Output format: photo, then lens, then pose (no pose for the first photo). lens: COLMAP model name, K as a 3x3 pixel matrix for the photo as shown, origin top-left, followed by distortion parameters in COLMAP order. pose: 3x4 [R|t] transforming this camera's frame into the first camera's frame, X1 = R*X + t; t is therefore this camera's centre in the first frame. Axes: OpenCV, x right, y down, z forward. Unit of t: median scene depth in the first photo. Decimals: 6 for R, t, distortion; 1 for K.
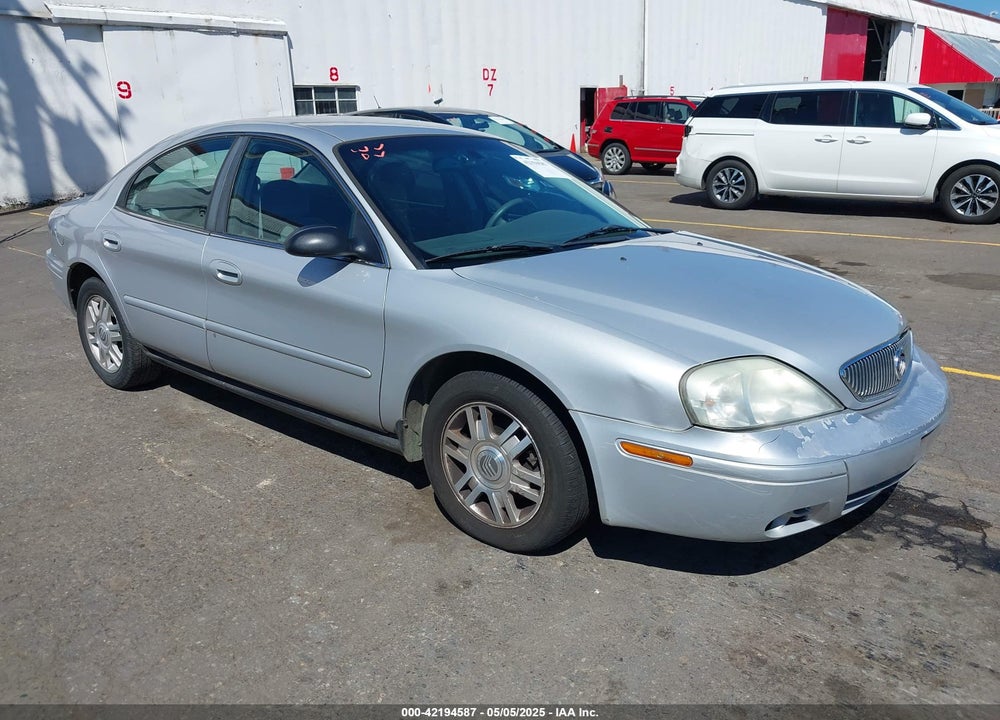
lens RADIAL K [[784.8, 0, 512.5], [0, 784.8, 382.8], [0, 0, 1]] dist [0.015617, -0.037230]
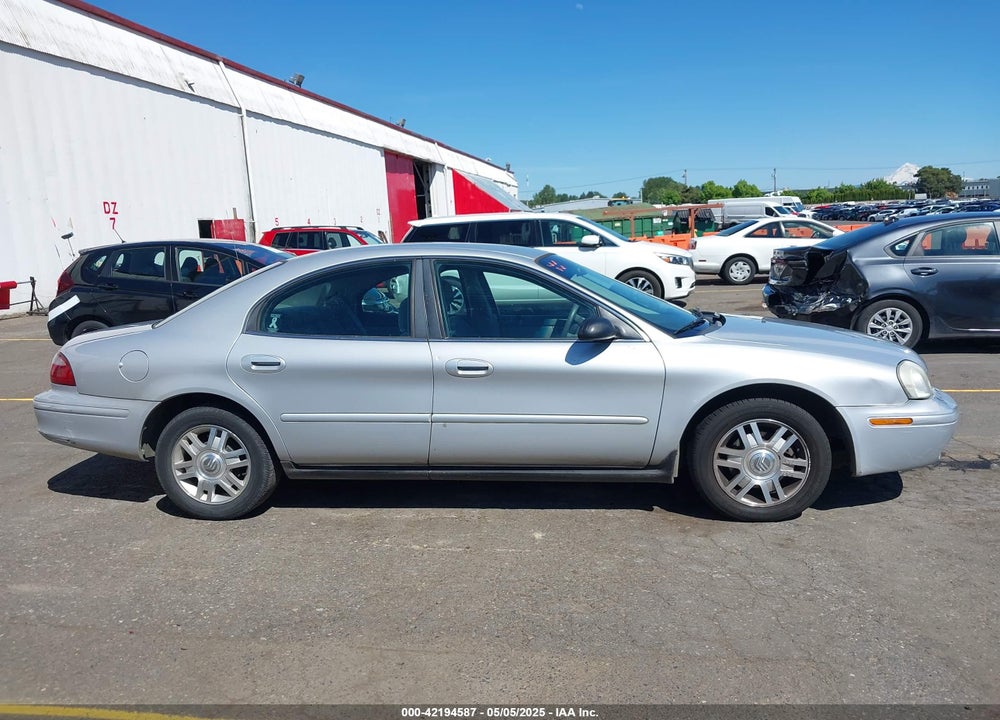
lens RADIAL K [[784.8, 0, 512.5], [0, 784.8, 382.8], [0, 0, 1]] dist [0.015617, -0.037230]
pose [[0.849638, -0.116148, 0.514416, -0.295053], [0.193691, 0.975999, -0.099544, 0.003726], [-0.490508, 0.184214, 0.851744, -0.011808]]
